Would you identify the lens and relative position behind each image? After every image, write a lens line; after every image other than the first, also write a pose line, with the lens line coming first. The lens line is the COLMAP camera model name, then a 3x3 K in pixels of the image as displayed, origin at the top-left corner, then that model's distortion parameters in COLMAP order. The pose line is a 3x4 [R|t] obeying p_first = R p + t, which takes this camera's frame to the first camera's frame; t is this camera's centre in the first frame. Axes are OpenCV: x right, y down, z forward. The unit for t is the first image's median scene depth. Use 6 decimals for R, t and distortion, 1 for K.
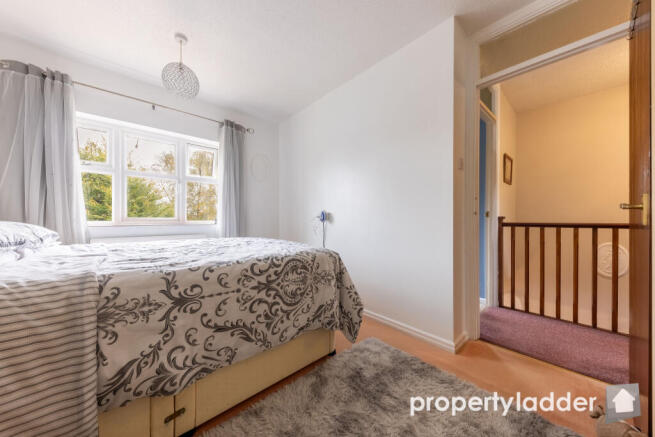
lens RADIAL K [[221.7, 0, 325.6], [0, 221.7, 219.7], [0, 0, 1]] dist [-0.000210, -0.000127]
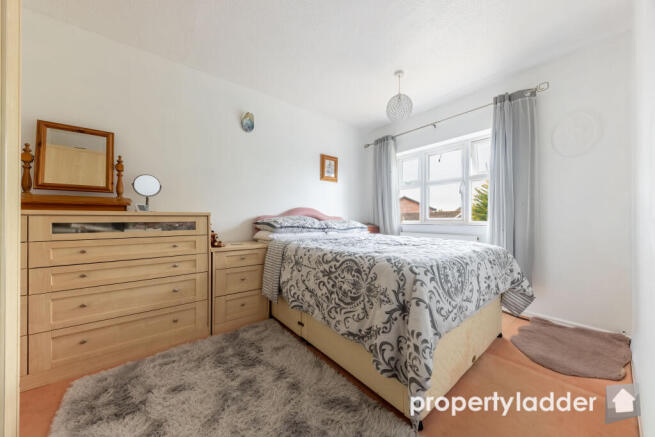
lens RADIAL K [[221.7, 0, 329.9], [0, 221.7, 218.5], [0, 0, 1]] dist [-0.000210, -0.000127]
pose [[-0.041753, -0.006041, -0.999110, 0.947730], [-0.001542, 0.999981, -0.005982, -0.000082], [0.999127, 0.001291, -0.041761, 1.051673]]
